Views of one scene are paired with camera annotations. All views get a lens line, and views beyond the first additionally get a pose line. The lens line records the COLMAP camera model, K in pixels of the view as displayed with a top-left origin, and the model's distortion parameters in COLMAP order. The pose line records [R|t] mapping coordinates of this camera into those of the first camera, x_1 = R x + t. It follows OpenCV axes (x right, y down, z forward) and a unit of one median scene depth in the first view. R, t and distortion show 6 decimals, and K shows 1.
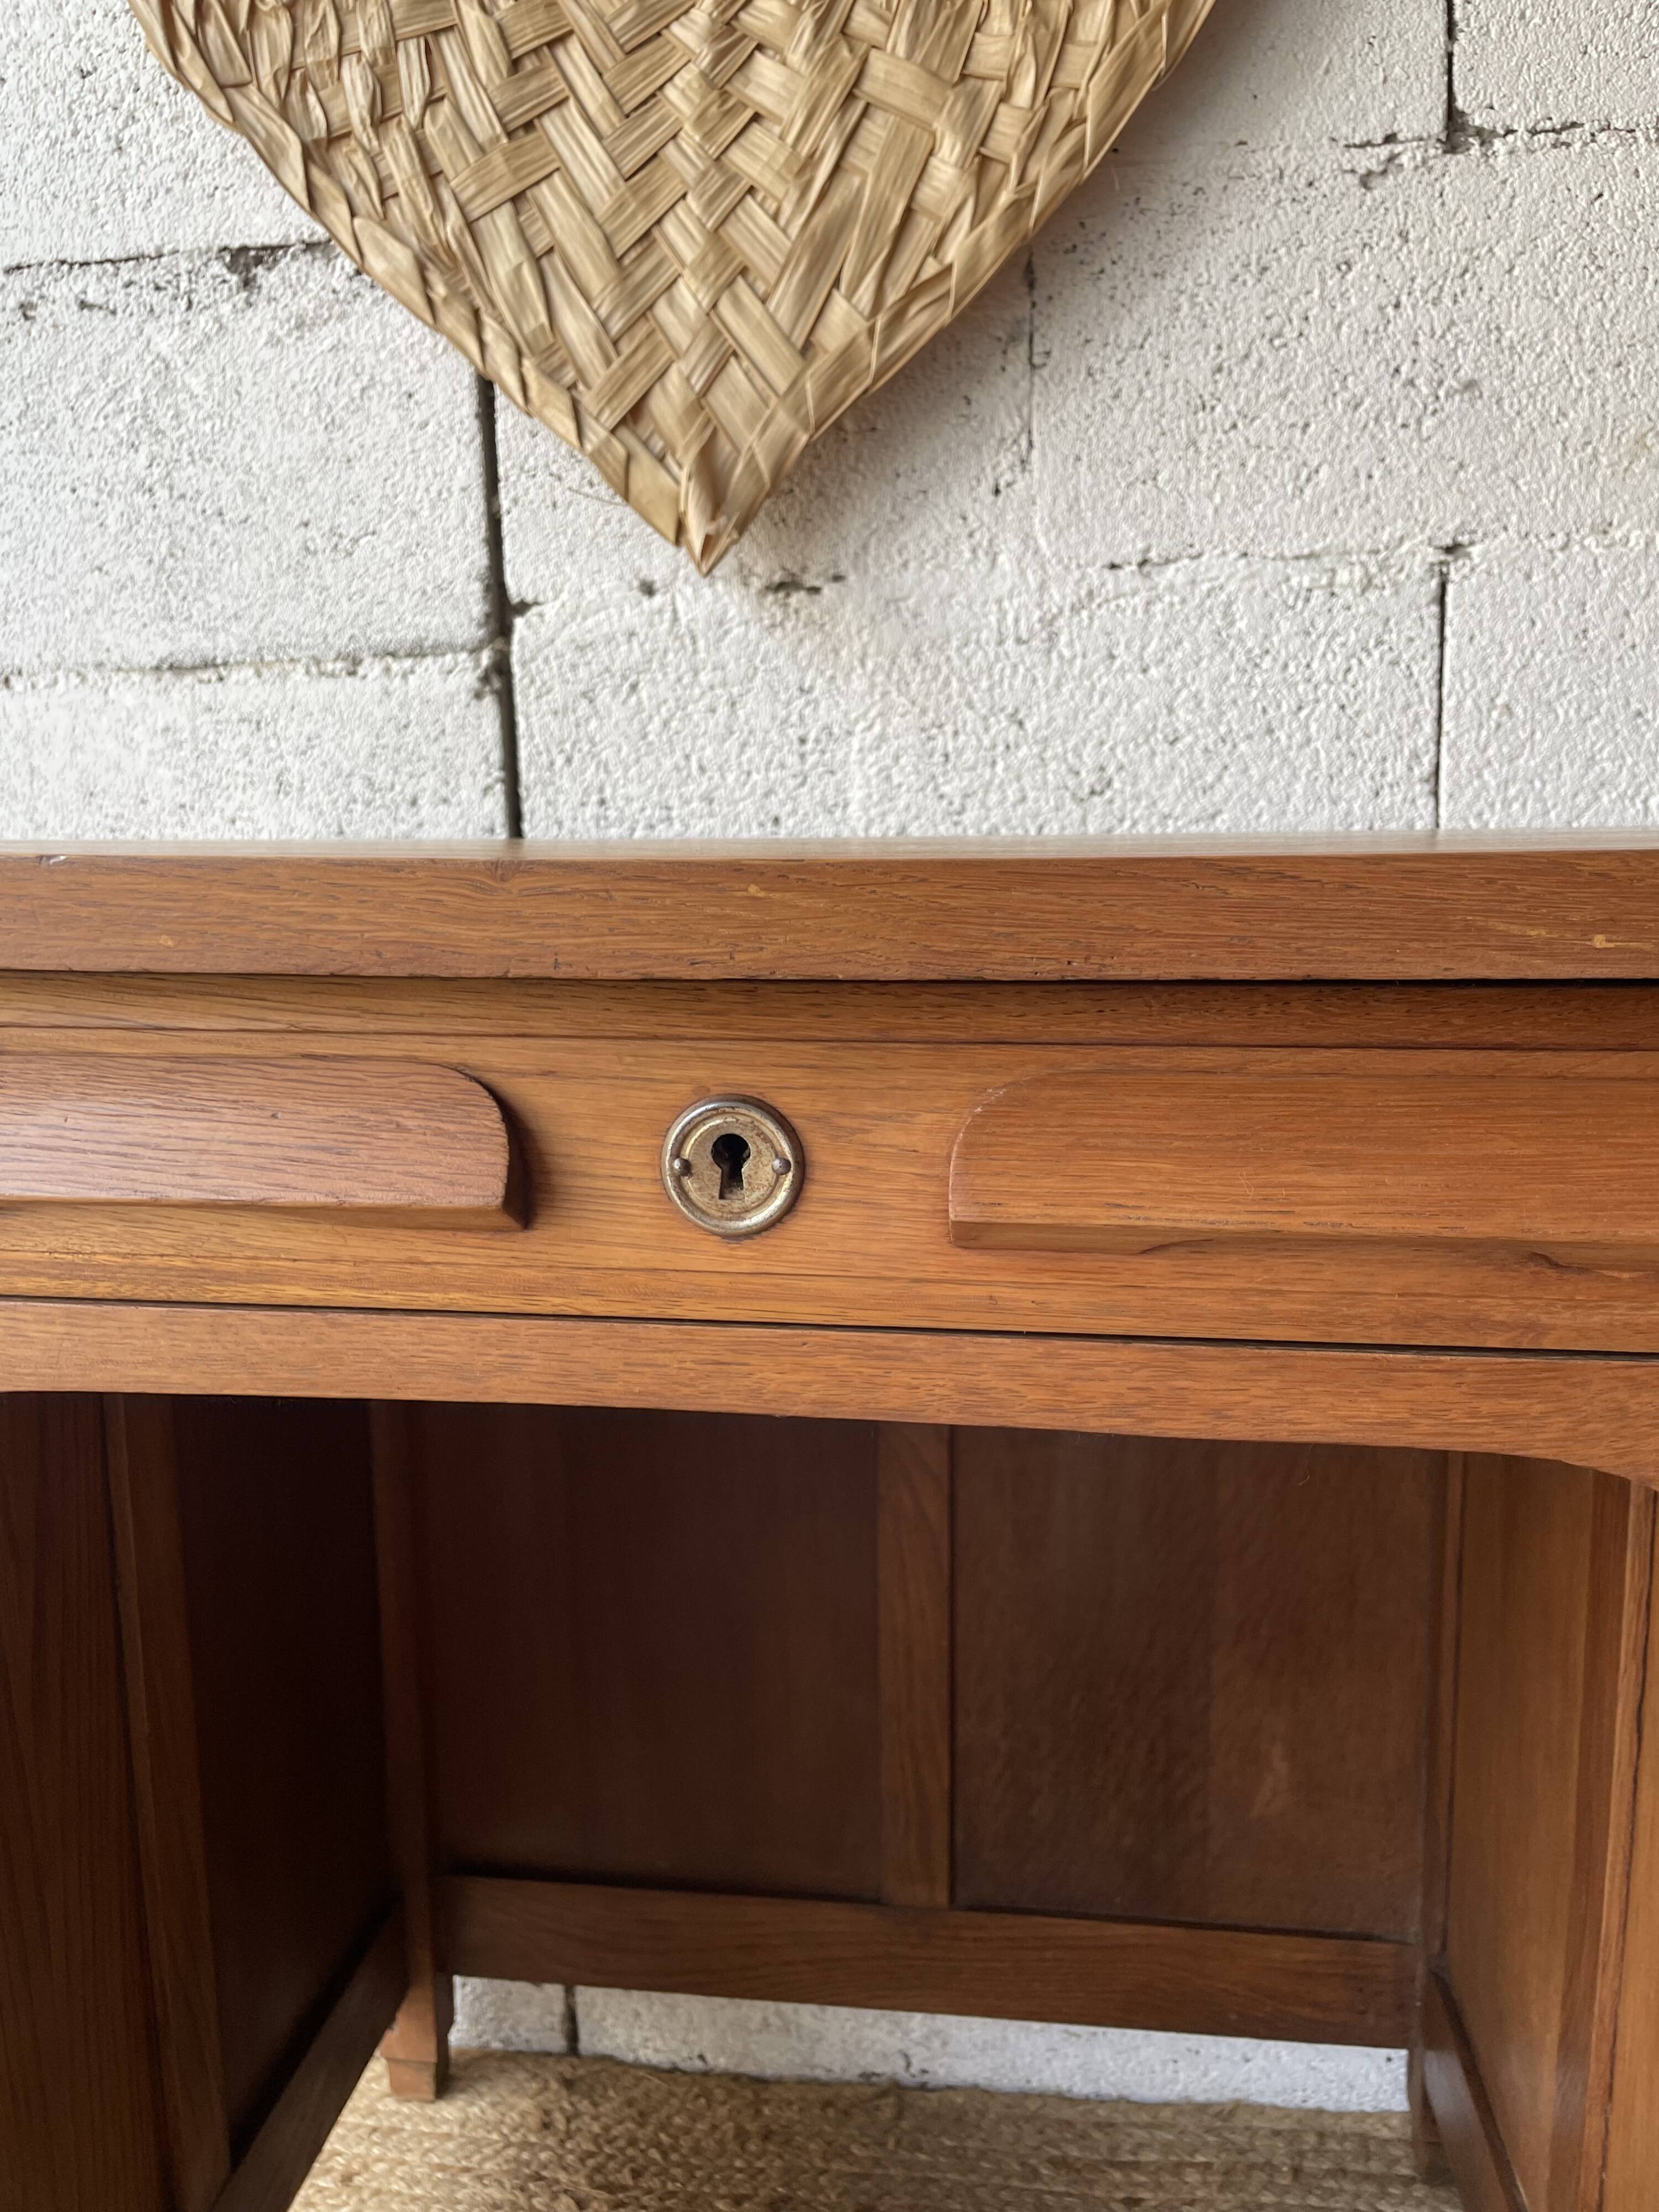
lens RADIAL K [[1708.6, 0, 815.0], [0, 1708.6, 1075.5], [0, 0, 1]] dist [0.083189, -0.121520]
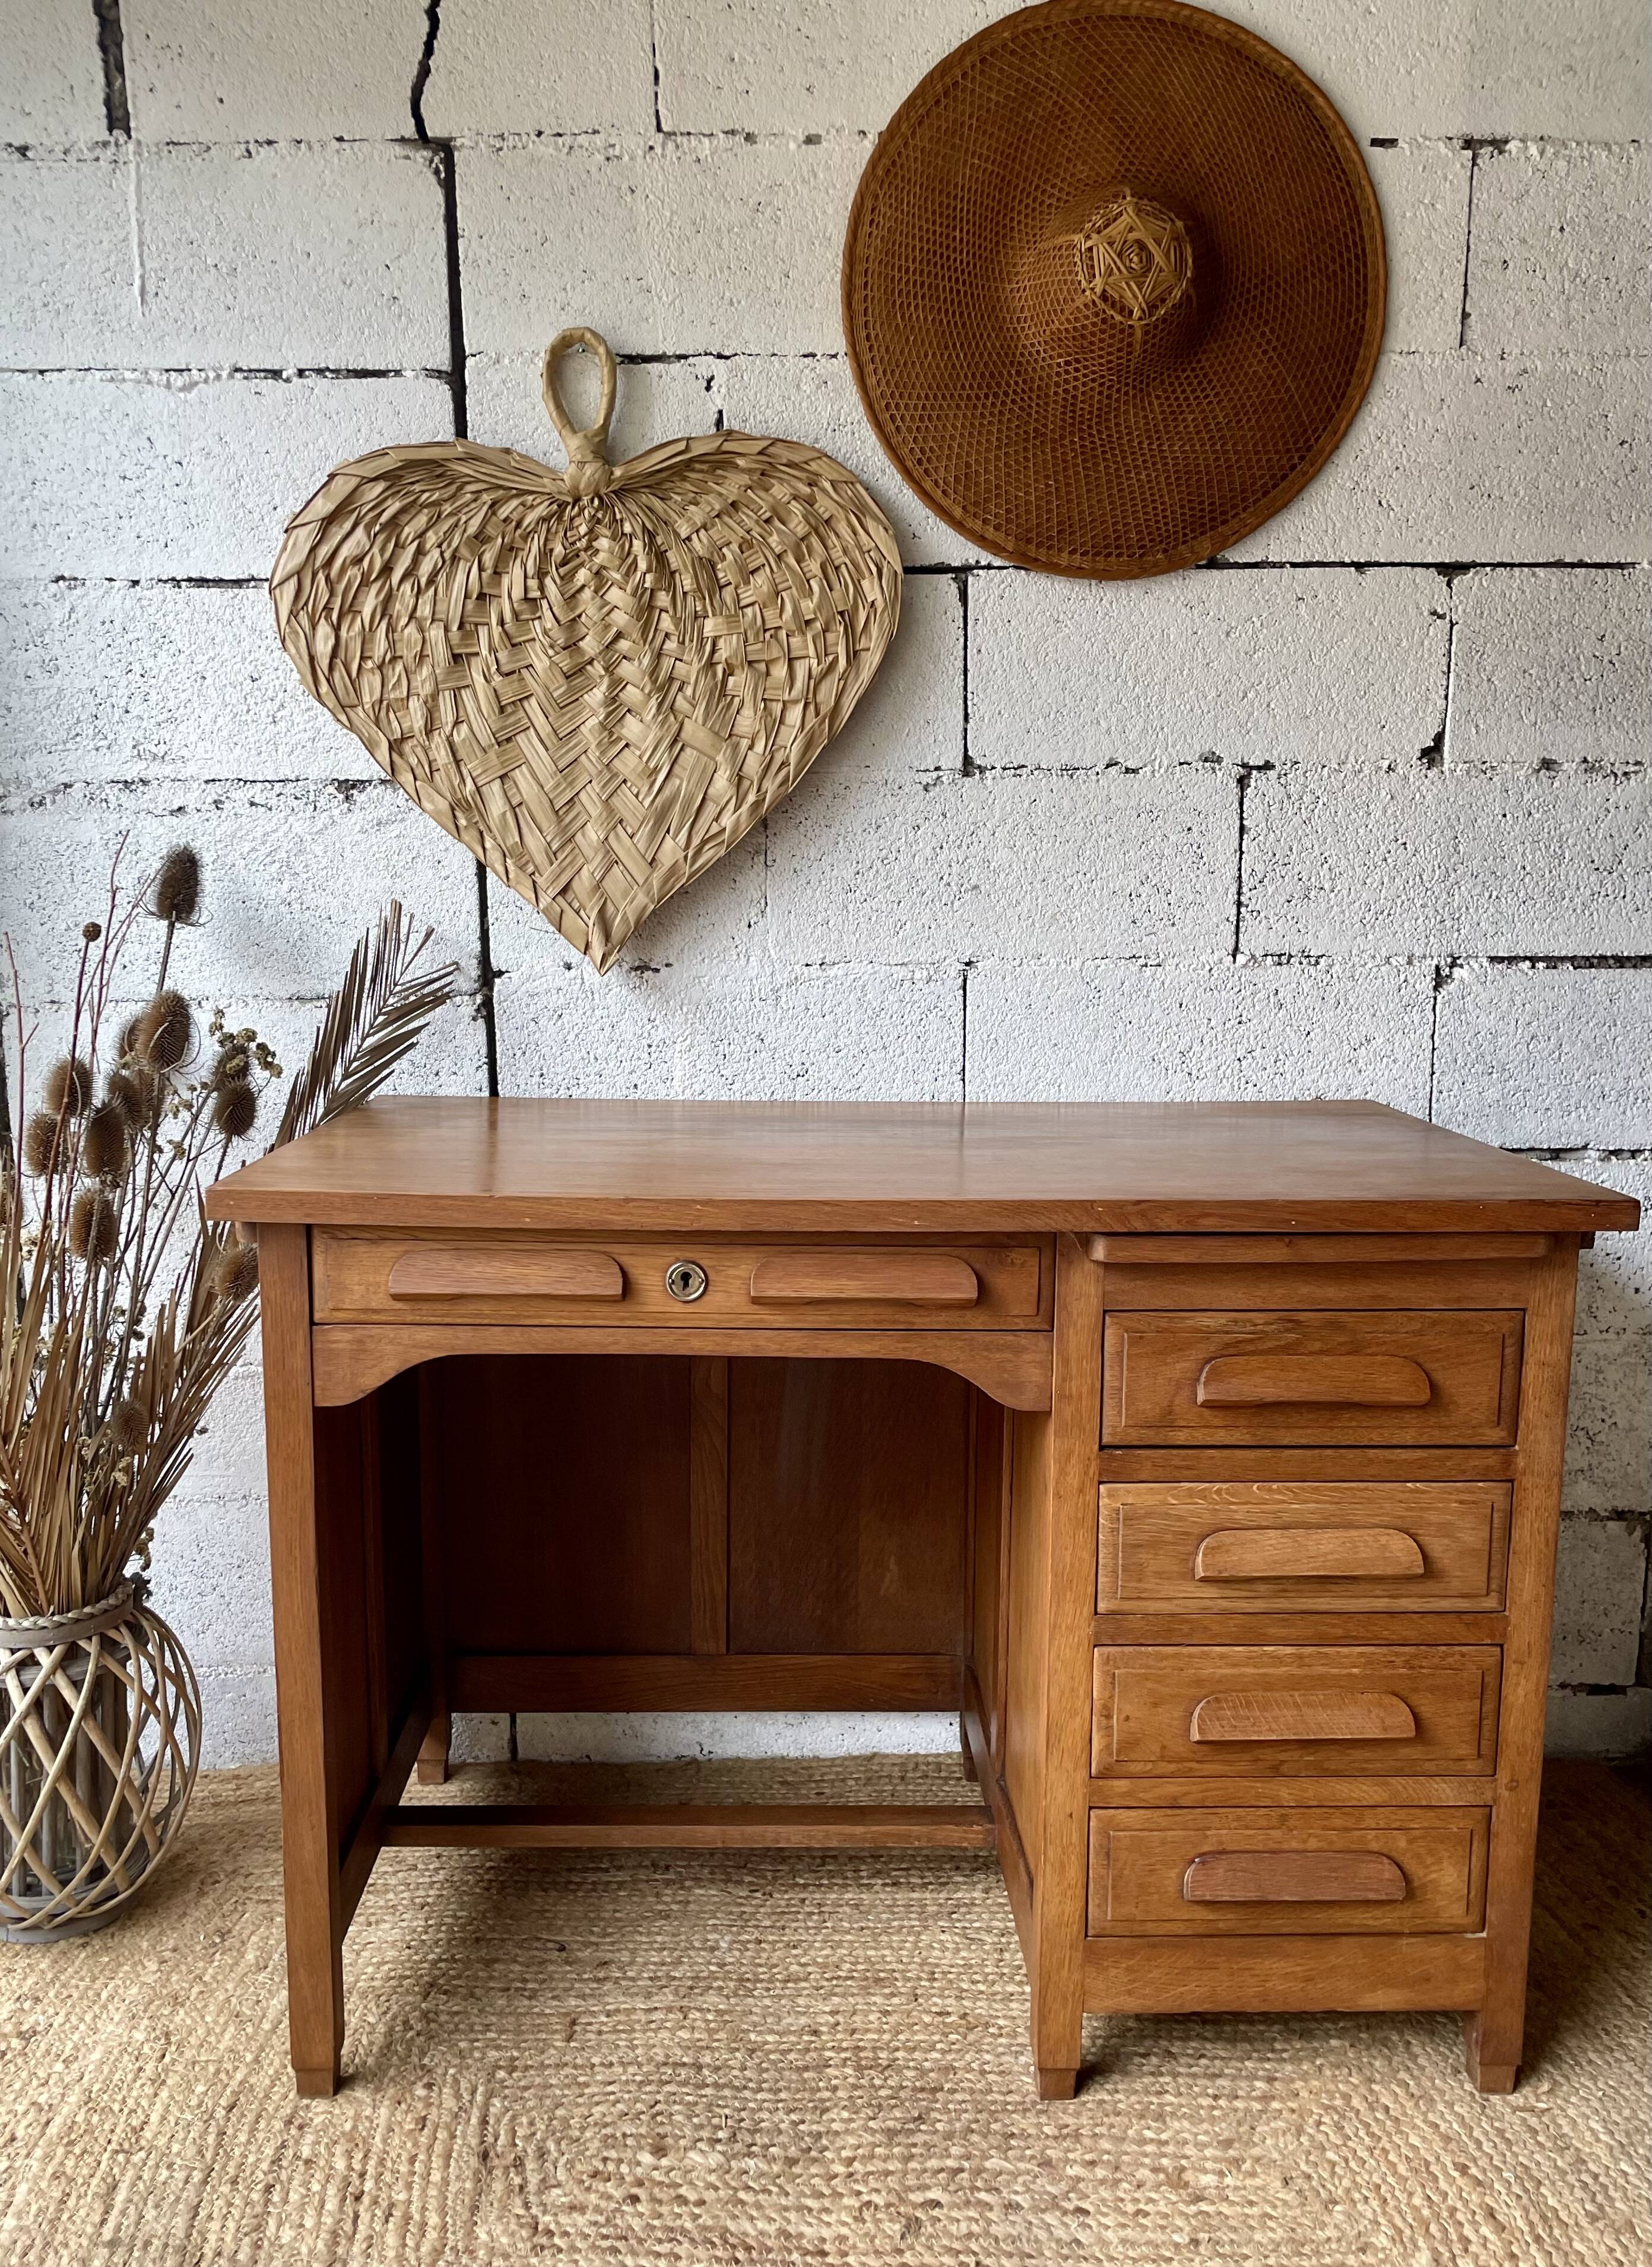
lens RADIAL K [[1848.2, 0, 816.5], [0, 1848.2, 1177.8], [0, 0, 1]] dist [0.083534, -0.089928]
pose [[0.986351, -0.007749, 0.164471, -0.168796], [0.003507, 0.999654, 0.026066, -0.104446], [-0.164616, -0.025133, 0.986037, -1.104966]]
